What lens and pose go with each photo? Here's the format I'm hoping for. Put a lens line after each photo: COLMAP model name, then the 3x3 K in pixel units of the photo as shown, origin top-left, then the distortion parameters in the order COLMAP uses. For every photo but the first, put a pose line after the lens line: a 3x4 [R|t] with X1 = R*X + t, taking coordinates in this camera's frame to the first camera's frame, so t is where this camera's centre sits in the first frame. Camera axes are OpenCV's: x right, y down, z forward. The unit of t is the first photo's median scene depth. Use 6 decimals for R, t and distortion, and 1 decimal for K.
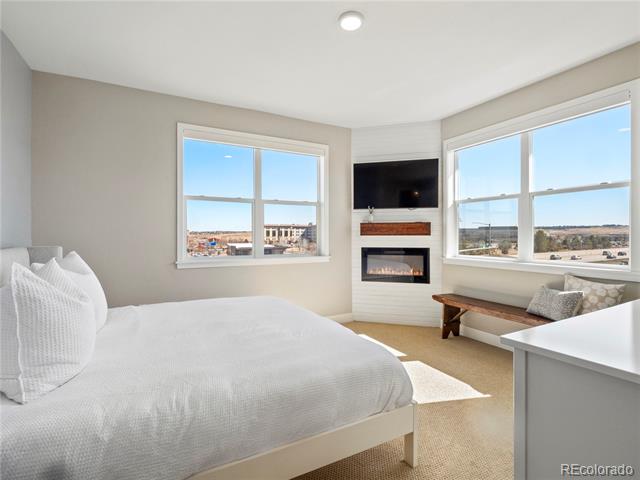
lens RADIAL K [[315.2, 0, 318.9], [0, 315.2, 232.9], [0, 0, 1]] dist [-0.010910, -0.001479]
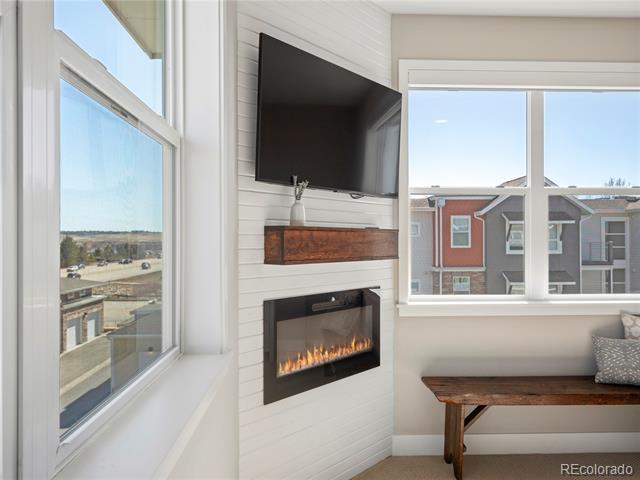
lens RADIAL K [[467.2, 0, 320.0], [0, 467.2, 240.0], [0, 0, 1]] dist [0.042156, -0.000009]
pose [[0.428181, 0.005965, 0.903673, -0.284306], [-0.007178, 0.999969, -0.003199, -0.015511], [-0.903665, -0.005117, 0.428210, 0.758400]]
